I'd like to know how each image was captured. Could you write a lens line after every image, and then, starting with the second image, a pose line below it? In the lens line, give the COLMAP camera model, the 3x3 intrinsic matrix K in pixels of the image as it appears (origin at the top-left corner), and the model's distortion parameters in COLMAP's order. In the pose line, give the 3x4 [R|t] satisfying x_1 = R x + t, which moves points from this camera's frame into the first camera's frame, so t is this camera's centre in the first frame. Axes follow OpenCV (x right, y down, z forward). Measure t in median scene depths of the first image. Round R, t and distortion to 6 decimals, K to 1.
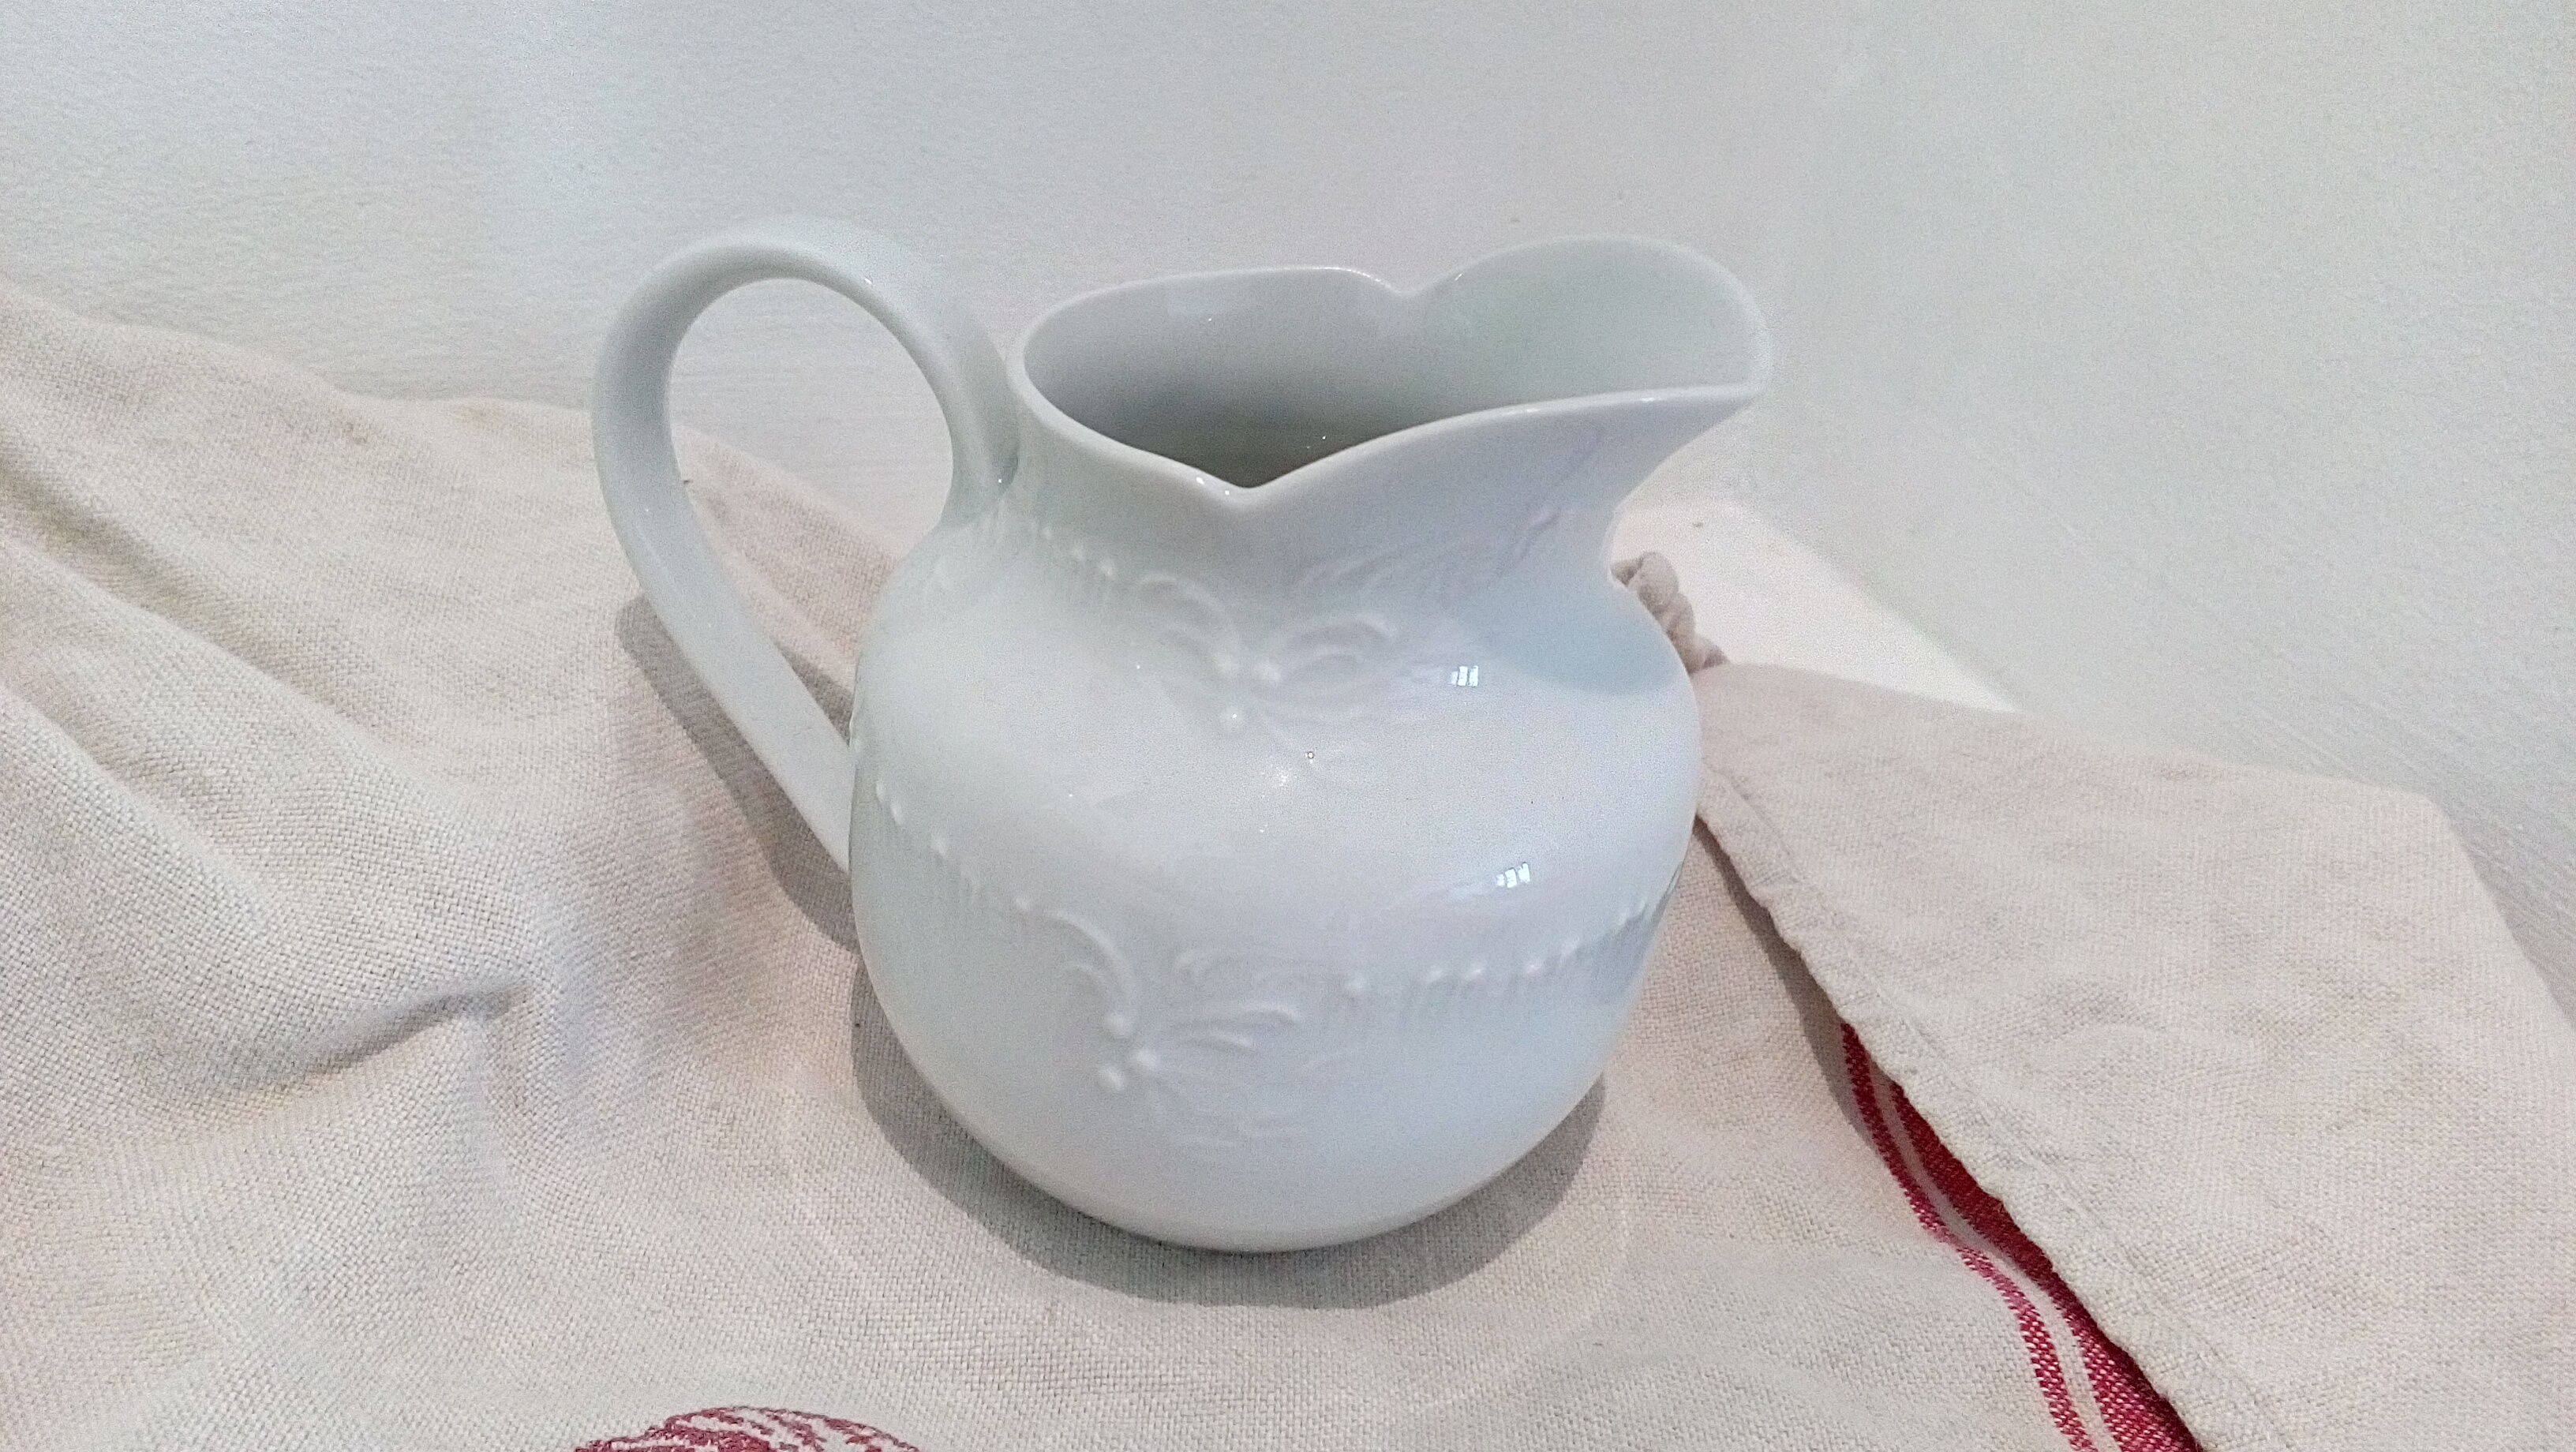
lens RADIAL K [[2102.3, 0, 1215.9], [0, 2102.3, 711.0], [0, 0, 1]] dist [0.235560, -0.417805]
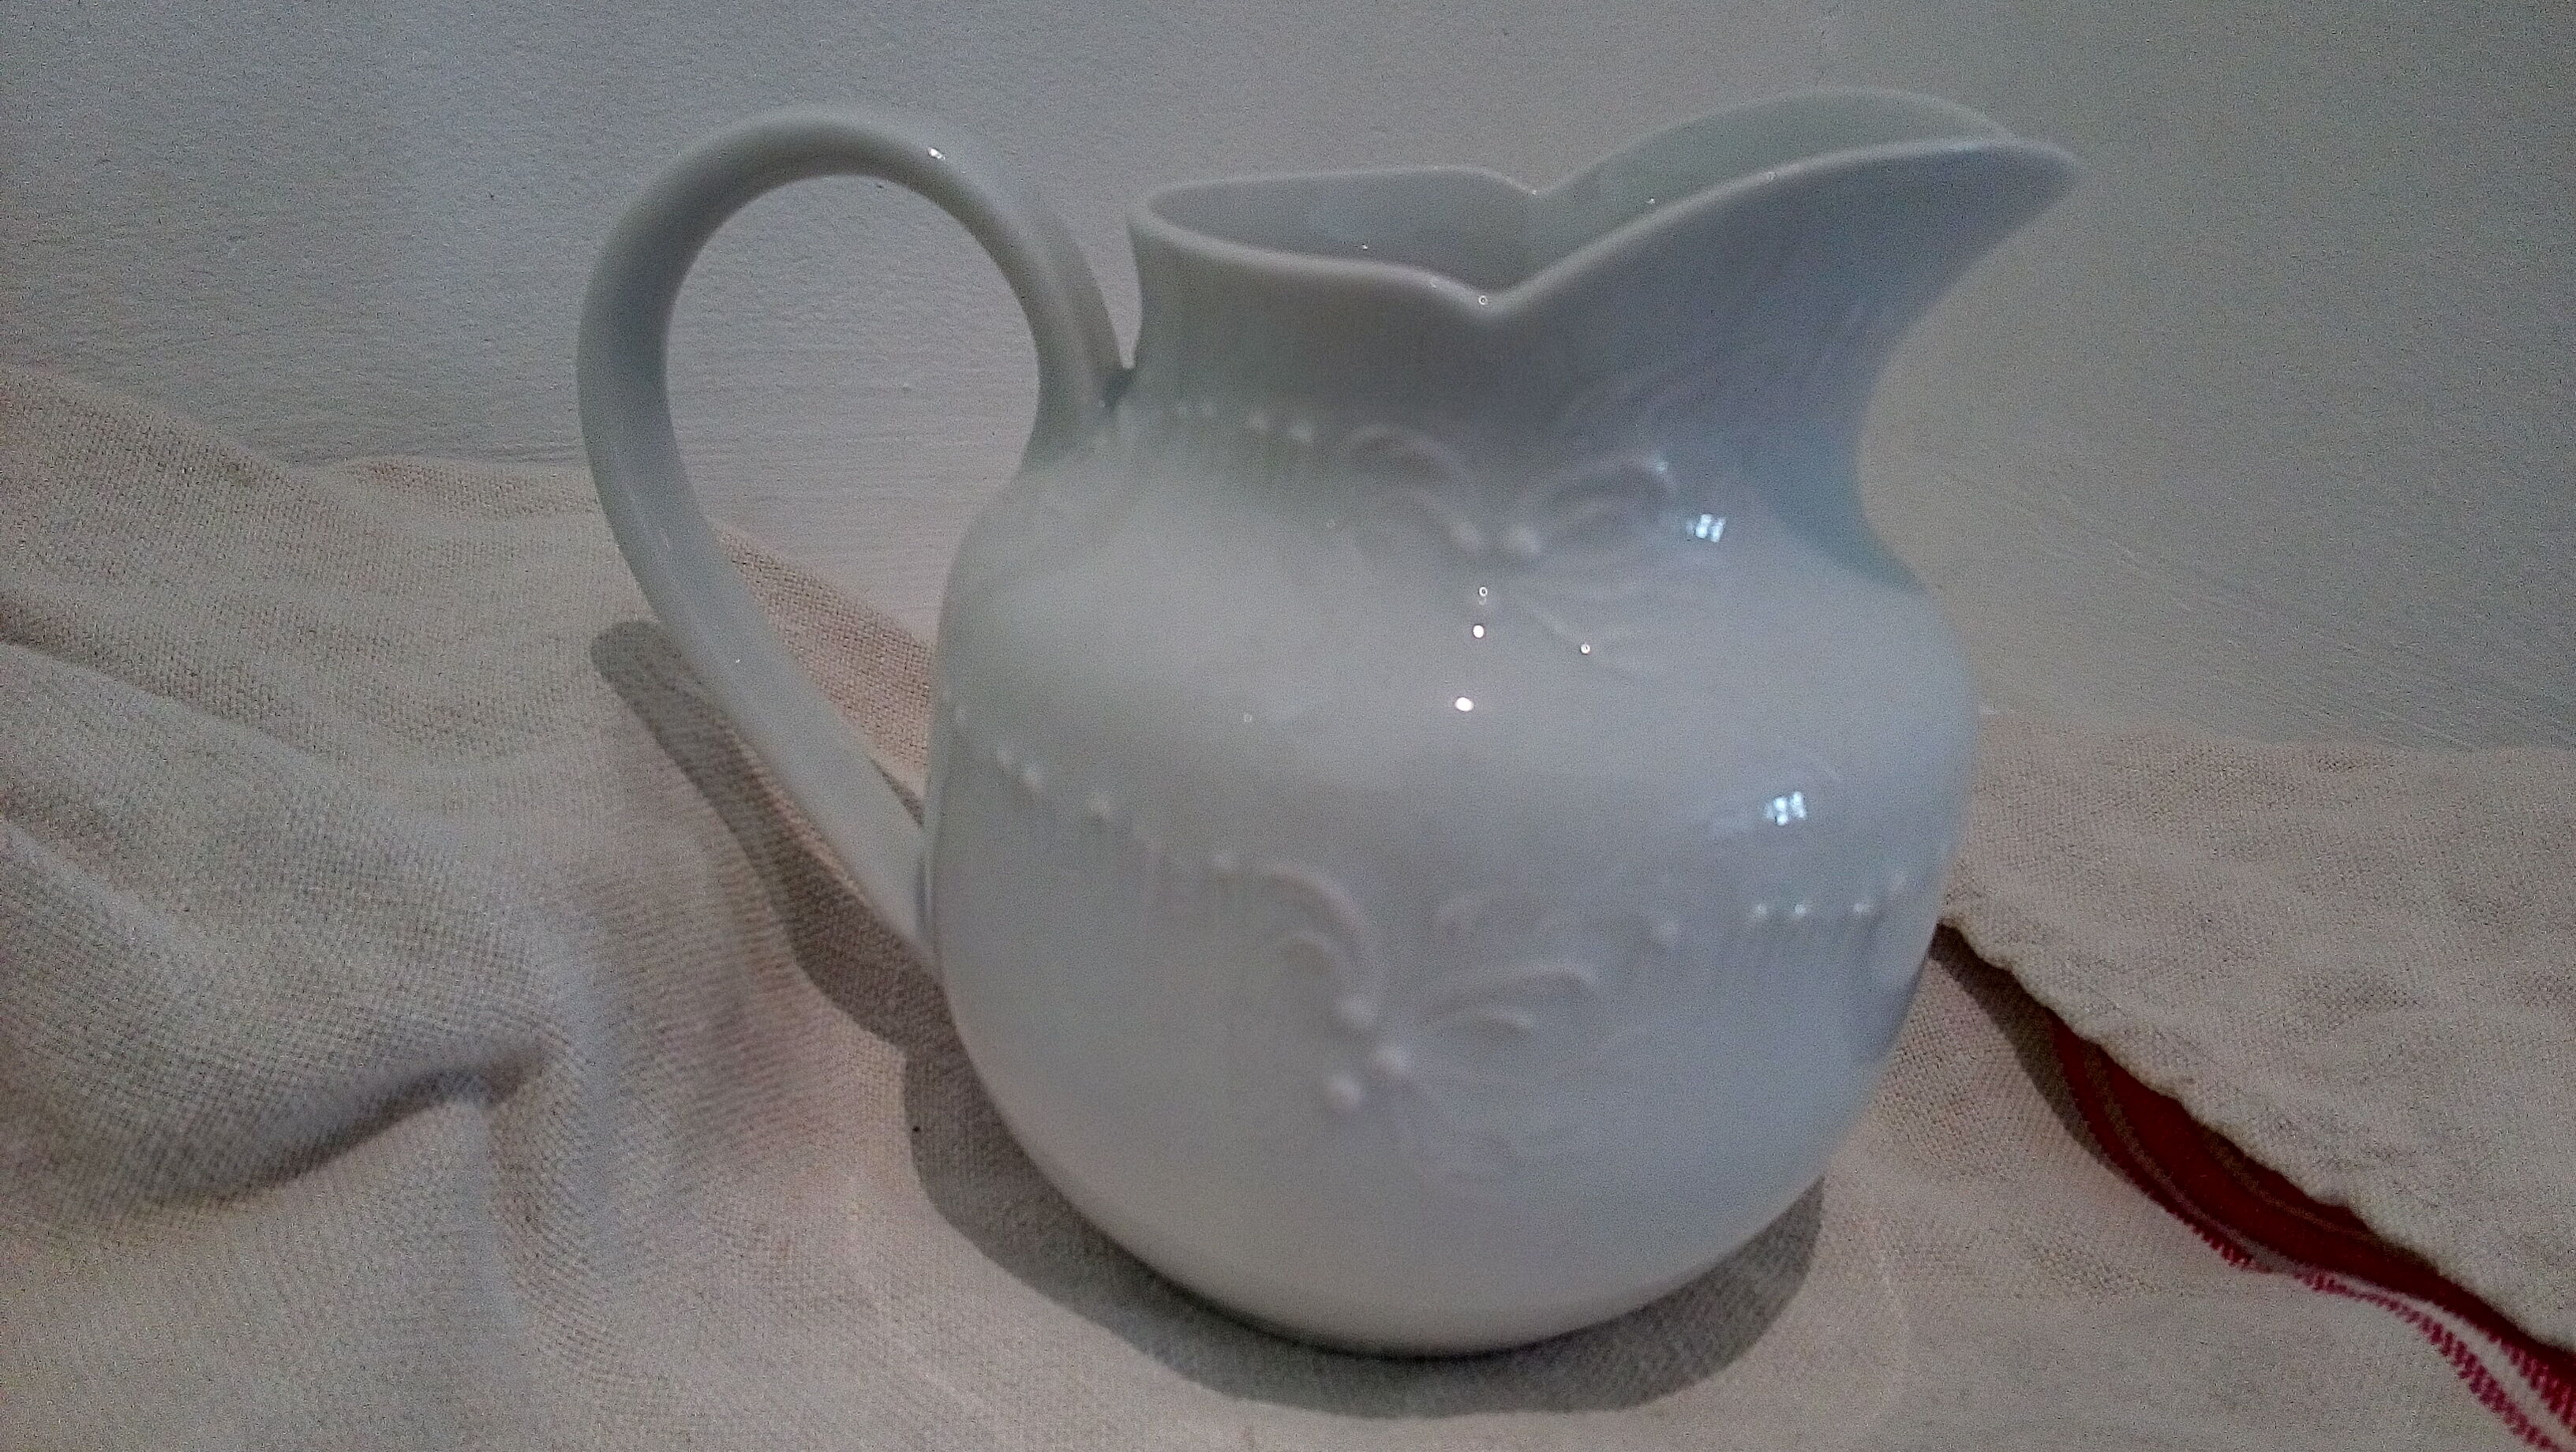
lens RADIAL K [[2102.3, 0, 1215.9], [0, 2102.3, 711.0], [0, 0, 1]] dist [0.235560, -0.417805]
pose [[0.992743, -0.058915, 0.104835, -0.147387], [0.072396, 0.988891, -0.129821, 0.117039], [-0.096022, 0.136469, 0.985980, 0.196571]]
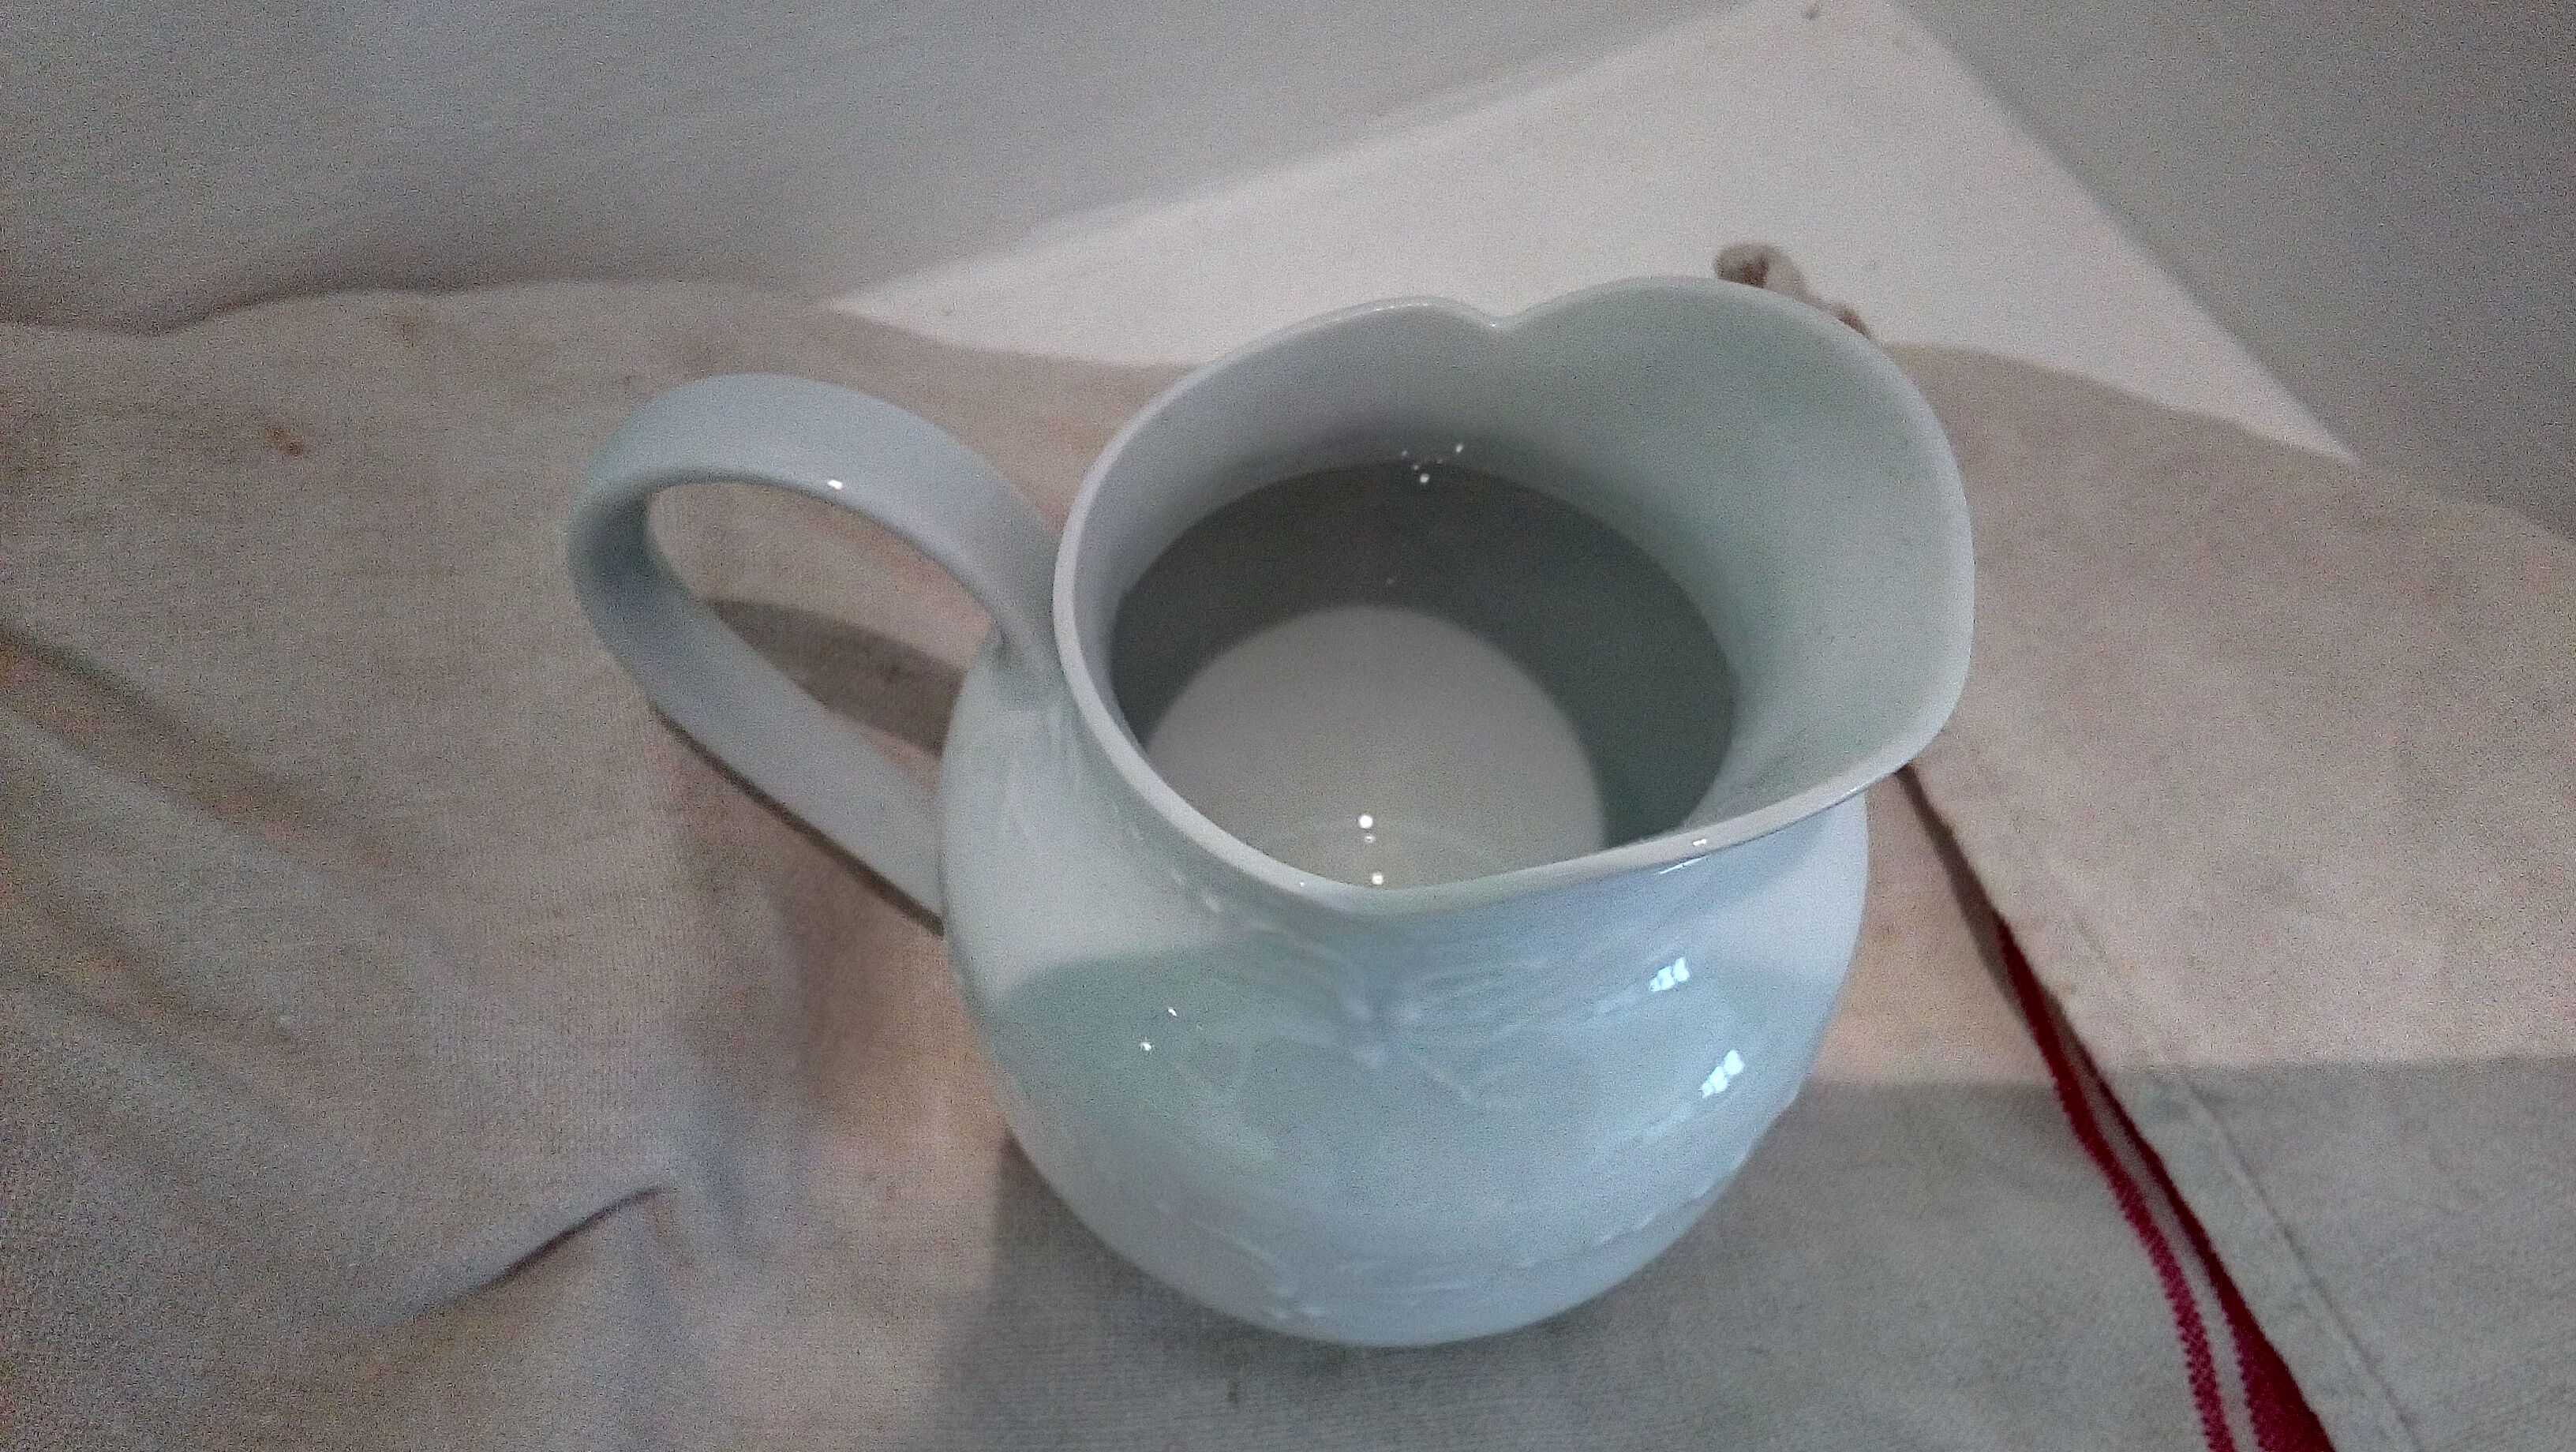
lens RADIAL K [[2102.3, 0, 1215.9], [0, 2102.3, 711.0], [0, 0, 1]] dist [0.235560, -0.417805]
pose [[0.993273, -0.108464, -0.040557, -0.006816], [0.115041, 0.884279, 0.452567, -0.467889], [-0.013223, -0.454188, 0.890808, 0.213653]]
